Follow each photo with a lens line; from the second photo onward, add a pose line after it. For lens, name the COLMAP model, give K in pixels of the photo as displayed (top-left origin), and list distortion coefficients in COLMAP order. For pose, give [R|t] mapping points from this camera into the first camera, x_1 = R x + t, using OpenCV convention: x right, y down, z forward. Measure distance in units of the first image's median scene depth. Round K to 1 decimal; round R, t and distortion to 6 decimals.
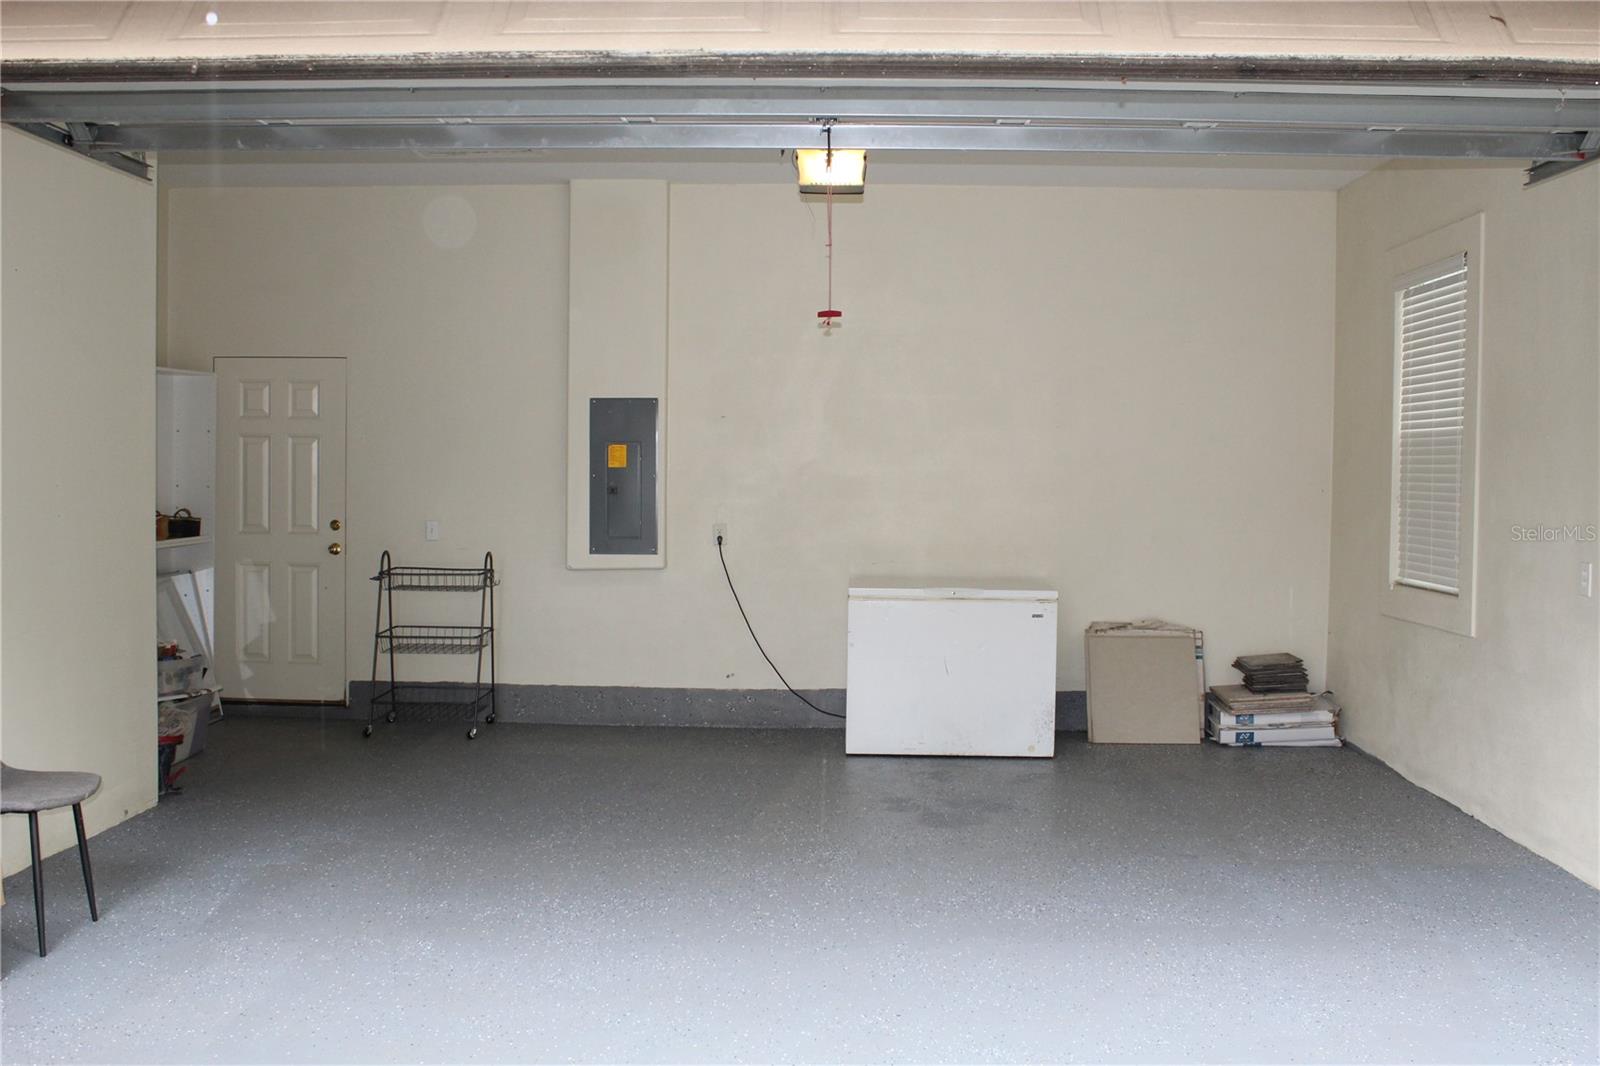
lens RADIAL K [[1527.9, 0, 835.0], [0, 1527.9, 550.0], [0, 0, 1]] dist [-0.246795, 0.253241]
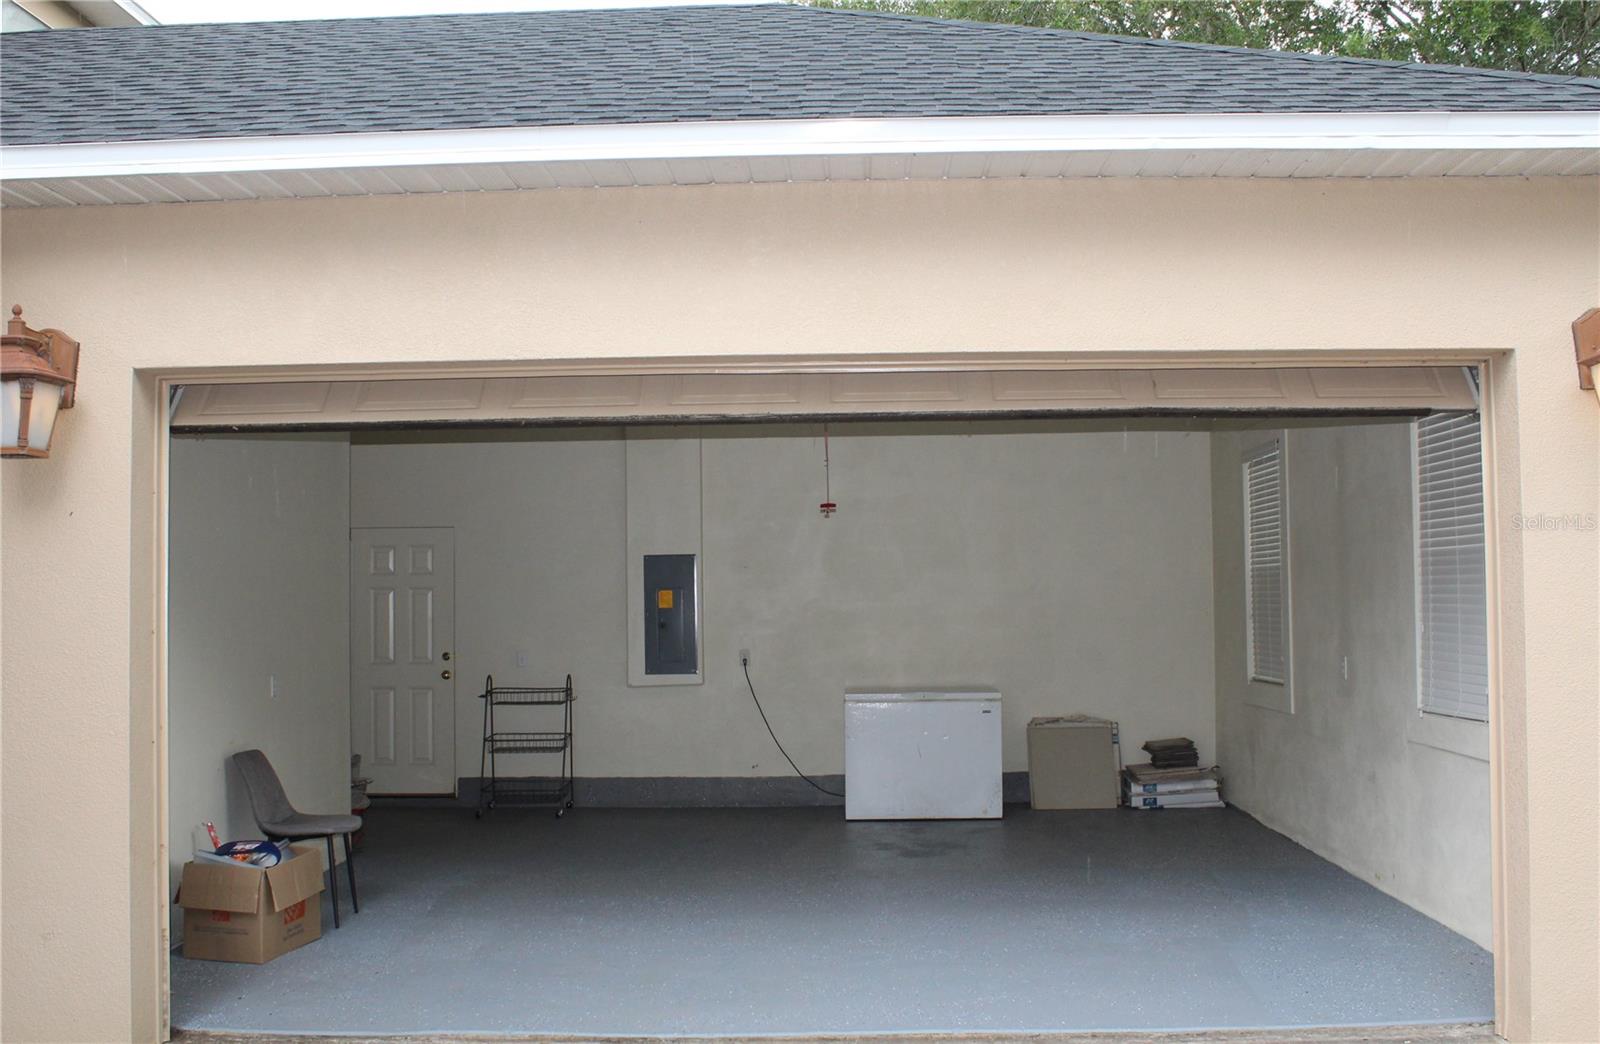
lens RADIAL K [[1589.0, 0, 800.0], [0, 1589.0, 522.0], [0, 0, 1]] dist [-0.022489, -0.000021]
pose [[0.999570, -0.024560, -0.016006, -0.004240], [0.022801, 0.994516, -0.102073, 0.015403], [0.018425, 0.101664, 0.994648, -0.390266]]
